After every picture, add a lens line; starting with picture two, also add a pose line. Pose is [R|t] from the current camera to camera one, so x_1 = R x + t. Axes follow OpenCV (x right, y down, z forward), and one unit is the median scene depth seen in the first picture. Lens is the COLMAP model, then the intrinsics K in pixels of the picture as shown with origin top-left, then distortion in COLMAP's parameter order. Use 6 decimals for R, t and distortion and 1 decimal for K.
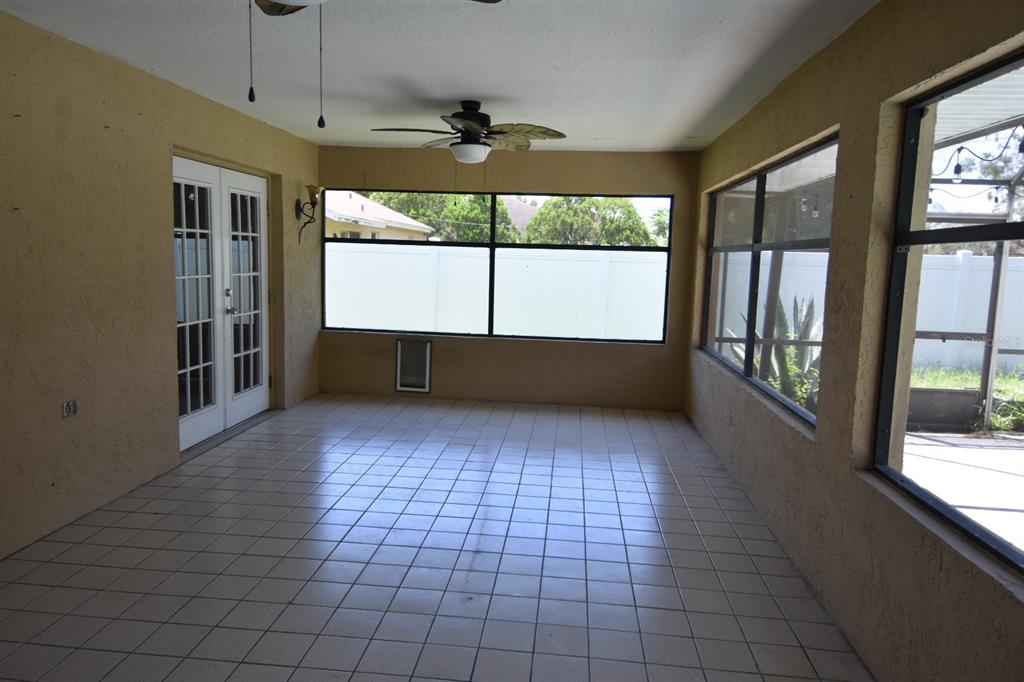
lens RADIAL K [[680.9, 0, 511.2], [0, 680.9, 331.5], [0, 0, 1]] dist [0.055238, -0.072168]
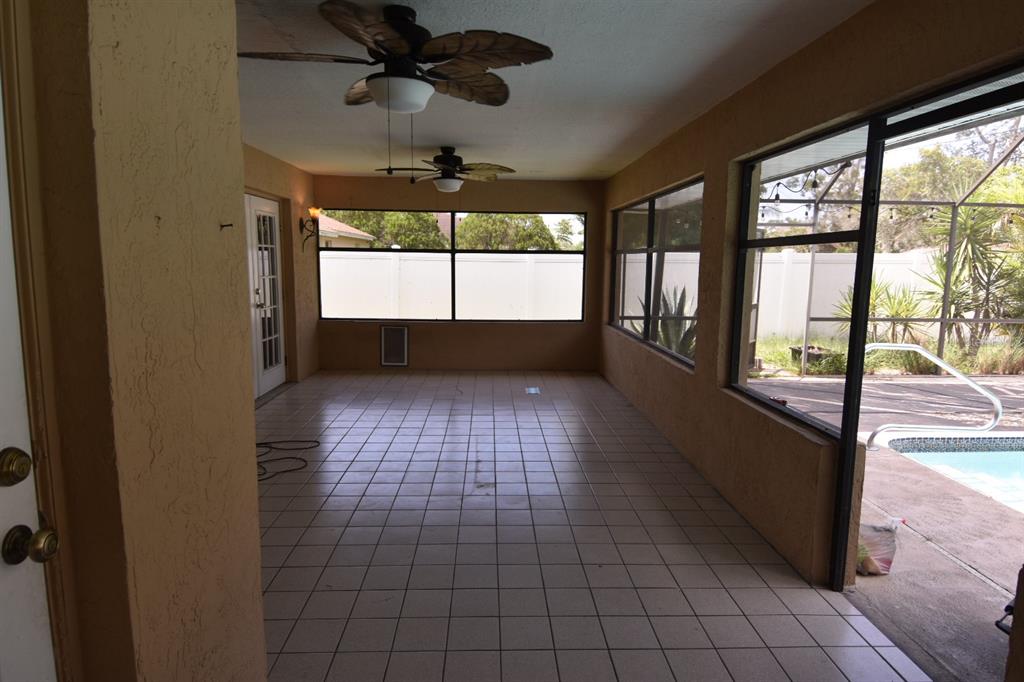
lens RADIAL K [[576.3, 0, 511.6], [0, 576.3, 332.5], [0, 0, 1]] dist [0.046457, -0.064441]
pose [[0.991080, -0.034905, 0.128614, -0.071017], [0.032686, 0.999279, 0.019328, 0.013182], [-0.129196, -0.014951, 0.991506, -0.131137]]
